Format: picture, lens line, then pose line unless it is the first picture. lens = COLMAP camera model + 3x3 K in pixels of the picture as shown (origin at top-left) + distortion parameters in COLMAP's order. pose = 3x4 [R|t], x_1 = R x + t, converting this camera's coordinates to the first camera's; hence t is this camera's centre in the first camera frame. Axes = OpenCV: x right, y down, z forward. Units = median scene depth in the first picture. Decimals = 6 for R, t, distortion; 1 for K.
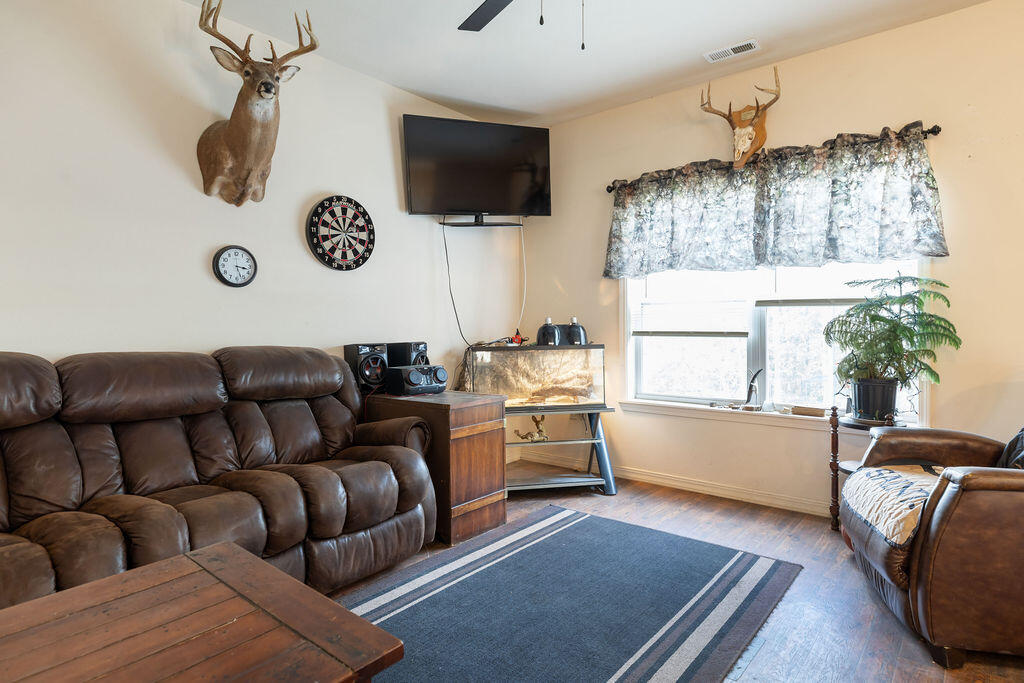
lens RADIAL K [[564.9, 0, 516.3], [0, 564.9, 330.3], [0, 0, 1]] dist [0.000812, 0.000107]
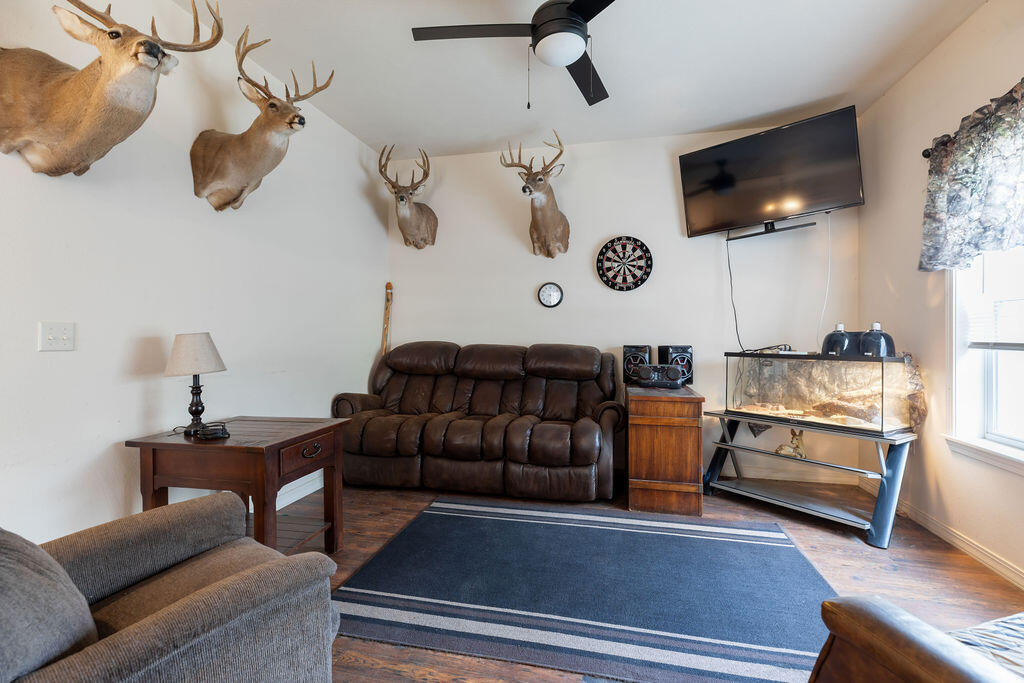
lens RADIAL K [[461.6, 0, 514.2], [0, 461.6, 333.7], [0, 0, 1]] dist [0.000505, 0.000154]
pose [[0.432491, 0.009692, -0.901586, 0.585294], [-0.013305, 0.999902, 0.004366, -0.004379], [0.901540, 0.010107, 0.432578, 0.284064]]
